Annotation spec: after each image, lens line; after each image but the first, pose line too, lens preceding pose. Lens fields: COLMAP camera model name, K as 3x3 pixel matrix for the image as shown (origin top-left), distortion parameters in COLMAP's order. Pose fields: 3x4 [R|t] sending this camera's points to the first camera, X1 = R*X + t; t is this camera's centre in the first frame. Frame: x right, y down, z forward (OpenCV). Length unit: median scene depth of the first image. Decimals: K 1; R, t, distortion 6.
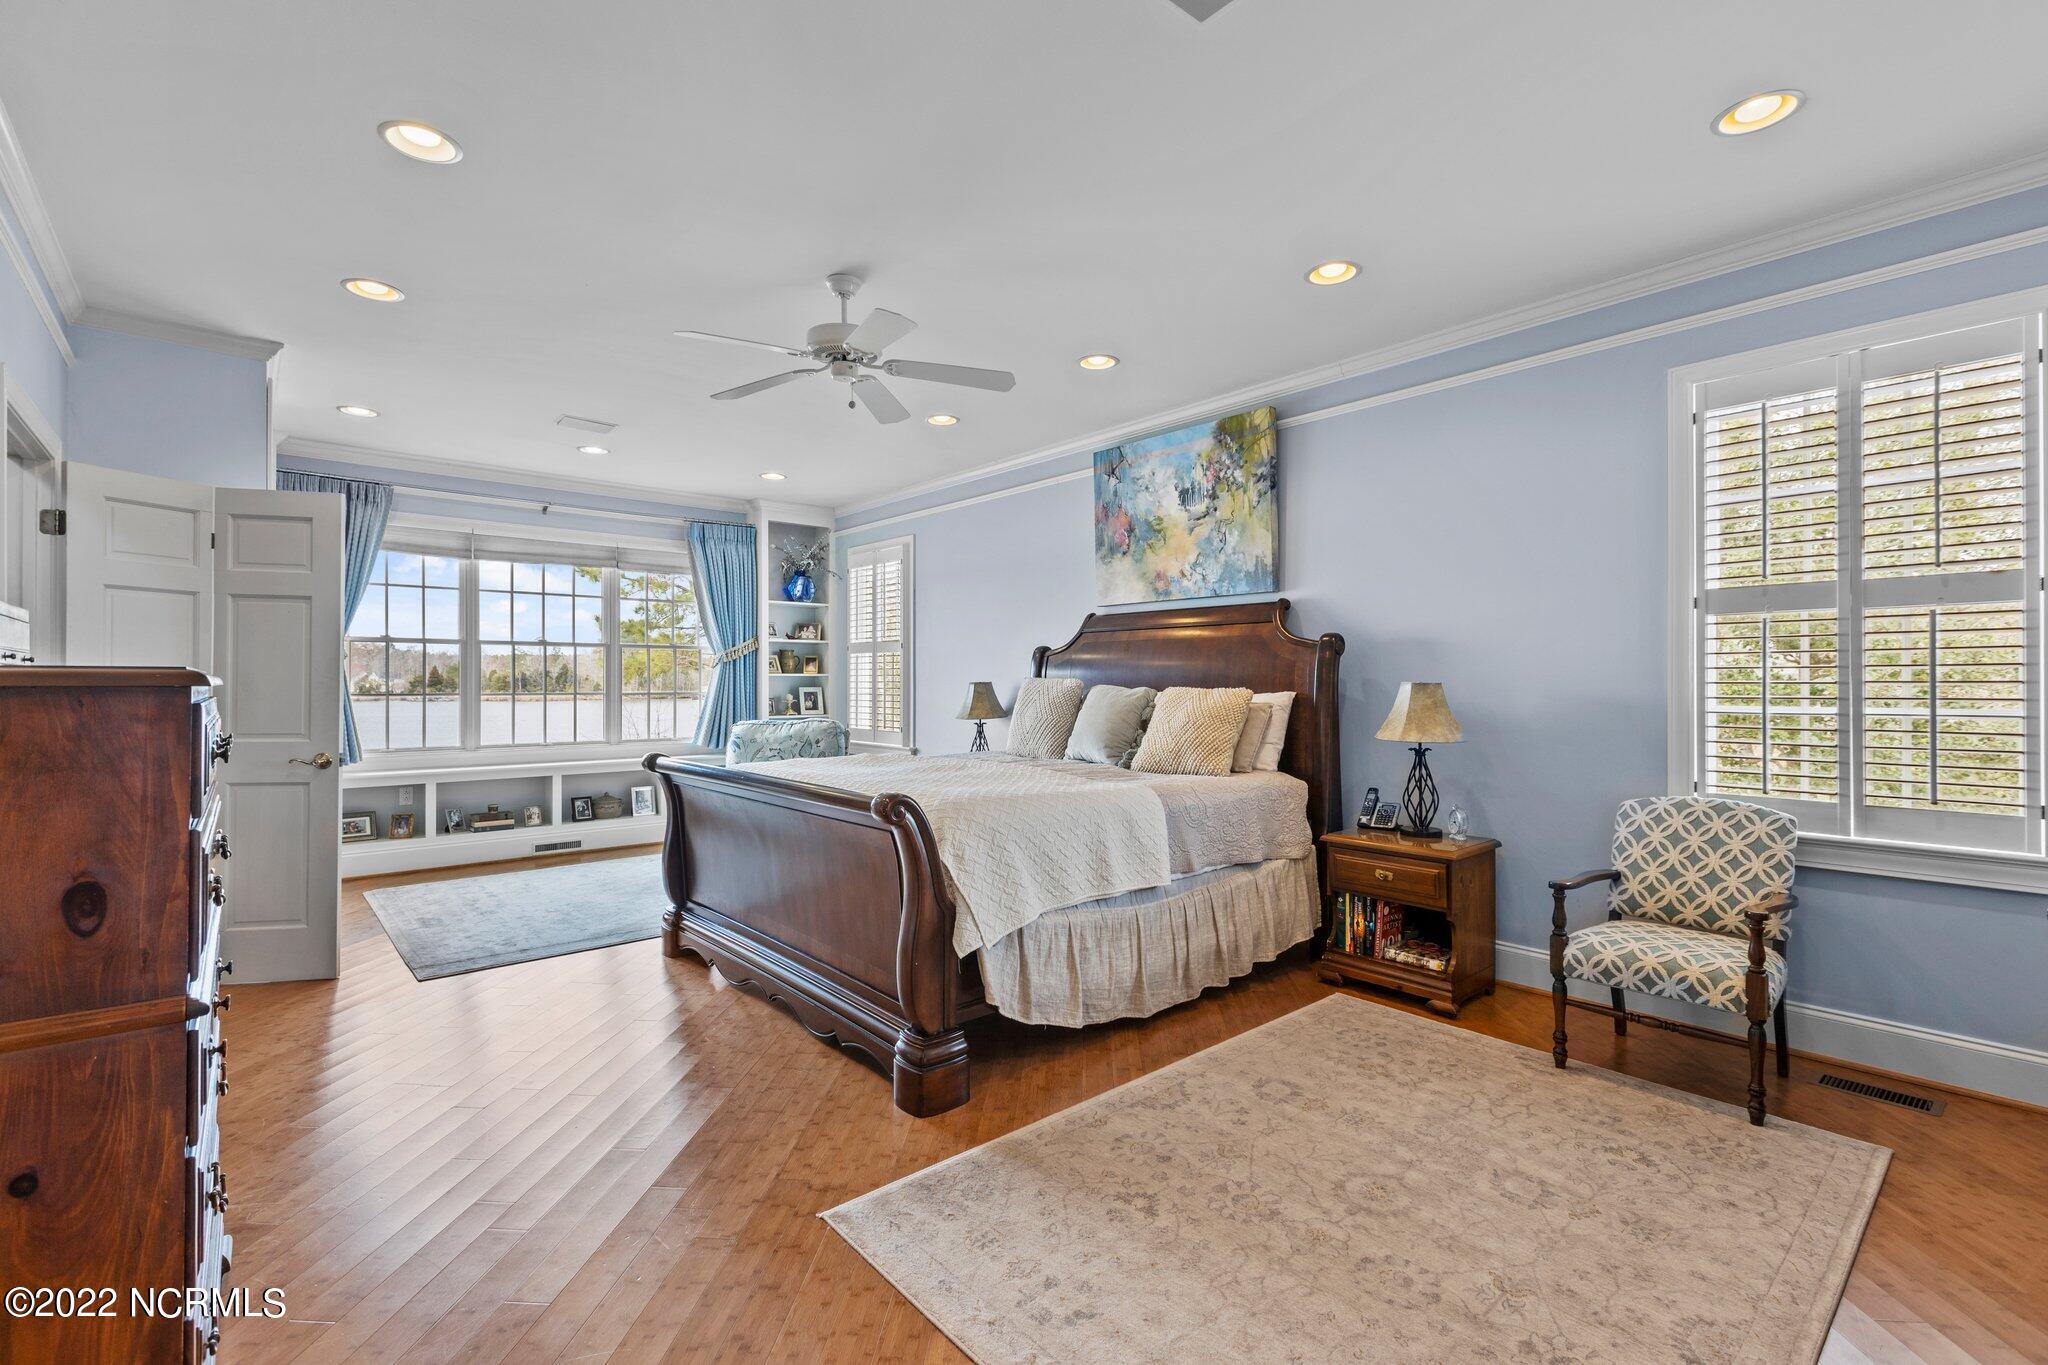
lens RADIAL K [[918.5, 0, 1026.7], [0, 918.5, 672.6], [0, 0, 1]] dist [0.001317, 0.000156]
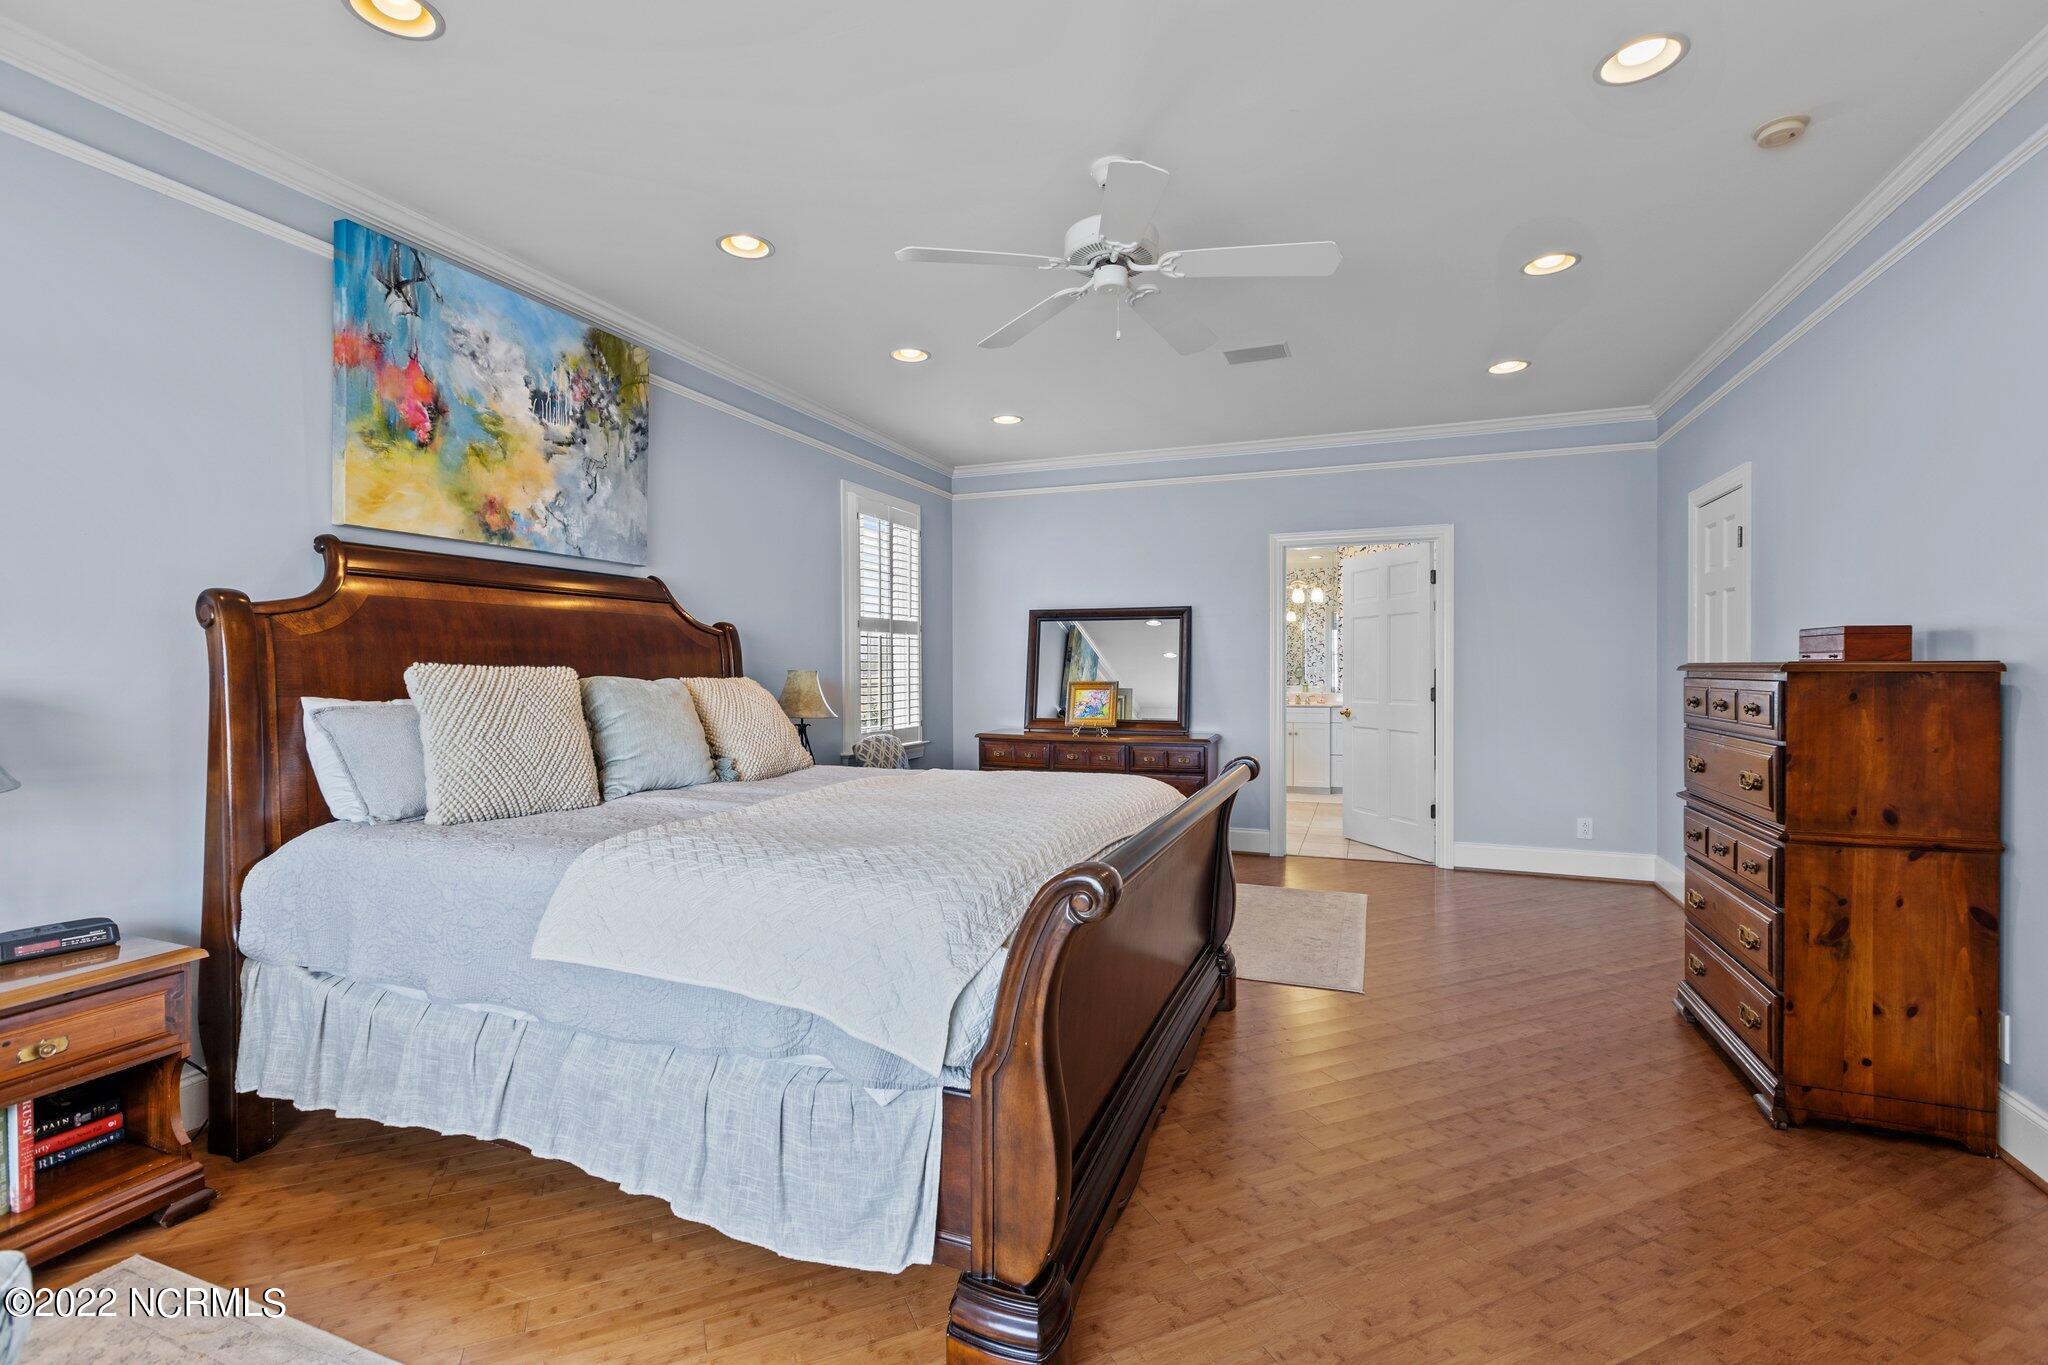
lens RADIAL K [[918.5, 0, 1019.9], [0, 918.5, 678.2], [0, 0, 1]] dist [0.001317, 0.000156]
pose [[-0.467252, 0.000341, 0.884124, -0.605206], [0.005382, 0.999982, 0.002459, 0.014852], [-0.884108, 0.005907, -0.467246, 1.008734]]
